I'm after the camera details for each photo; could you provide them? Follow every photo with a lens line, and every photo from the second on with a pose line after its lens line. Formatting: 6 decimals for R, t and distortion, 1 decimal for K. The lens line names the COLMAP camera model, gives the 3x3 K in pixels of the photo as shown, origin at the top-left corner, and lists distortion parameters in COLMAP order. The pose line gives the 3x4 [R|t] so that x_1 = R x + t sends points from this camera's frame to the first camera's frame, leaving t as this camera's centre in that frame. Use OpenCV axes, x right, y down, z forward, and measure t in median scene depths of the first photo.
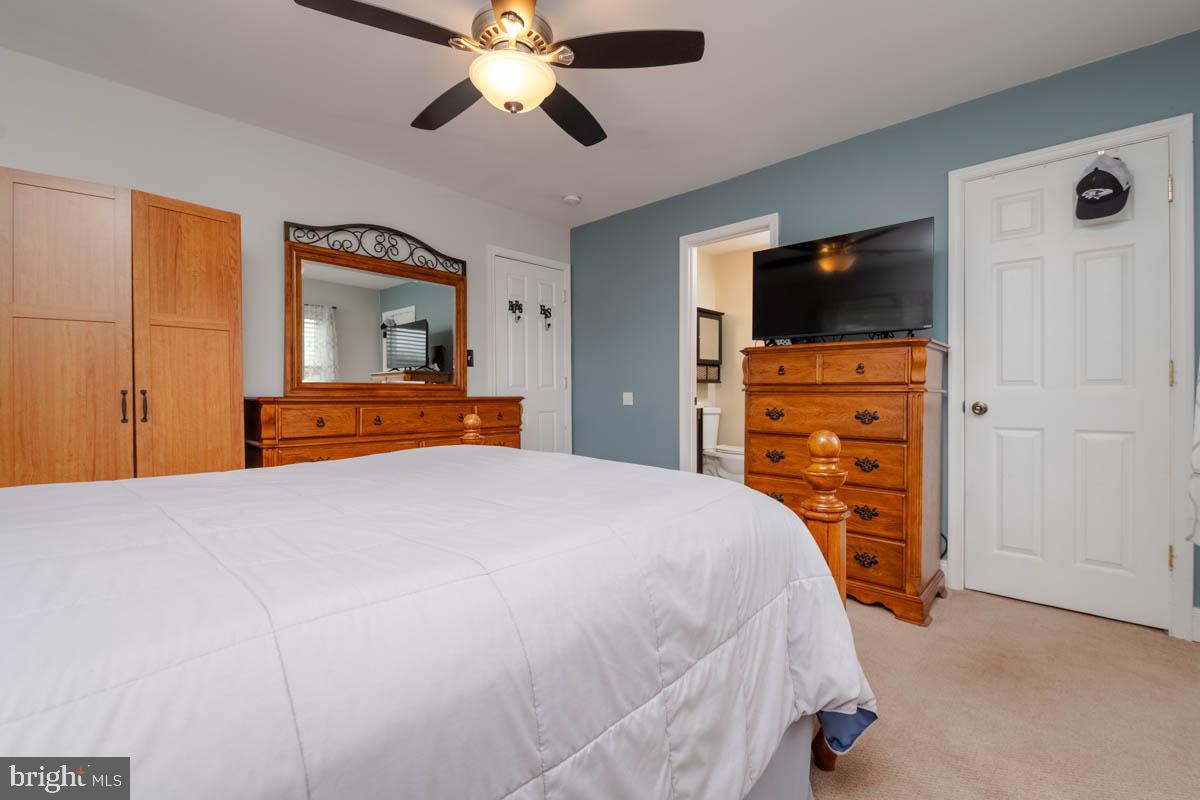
lens RADIAL K [[508.5, 0, 581.3], [0, 508.5, 397.5], [0, 0, 1]] dist [0.025290, -0.000040]
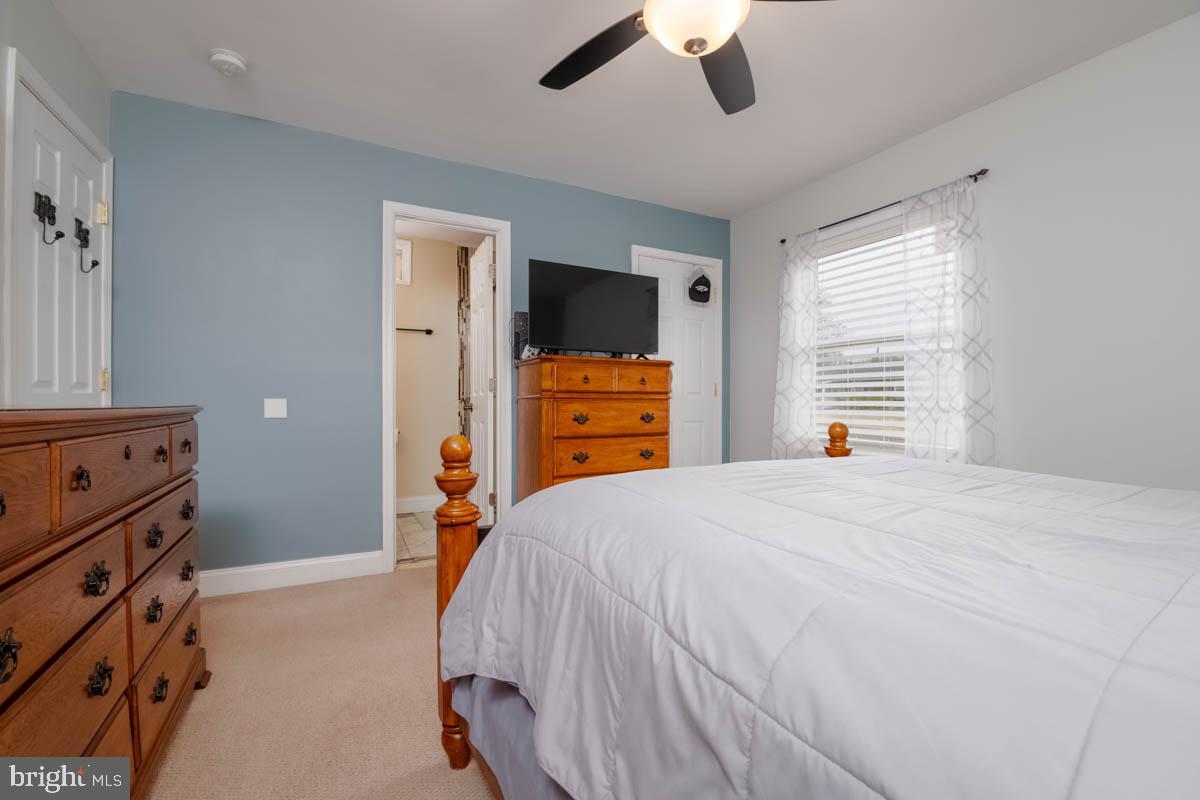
lens RADIAL K [[539.2, 0, 604.7], [0, 539.2, 403.7], [0, 0, 1]] dist [-0.000922, -0.000278]
pose [[0.301857, -0.007374, 0.953325, -0.744005], [0.006438, 0.999963, 0.005696, -0.006603], [-0.953332, 0.004418, 0.301893, 0.639561]]
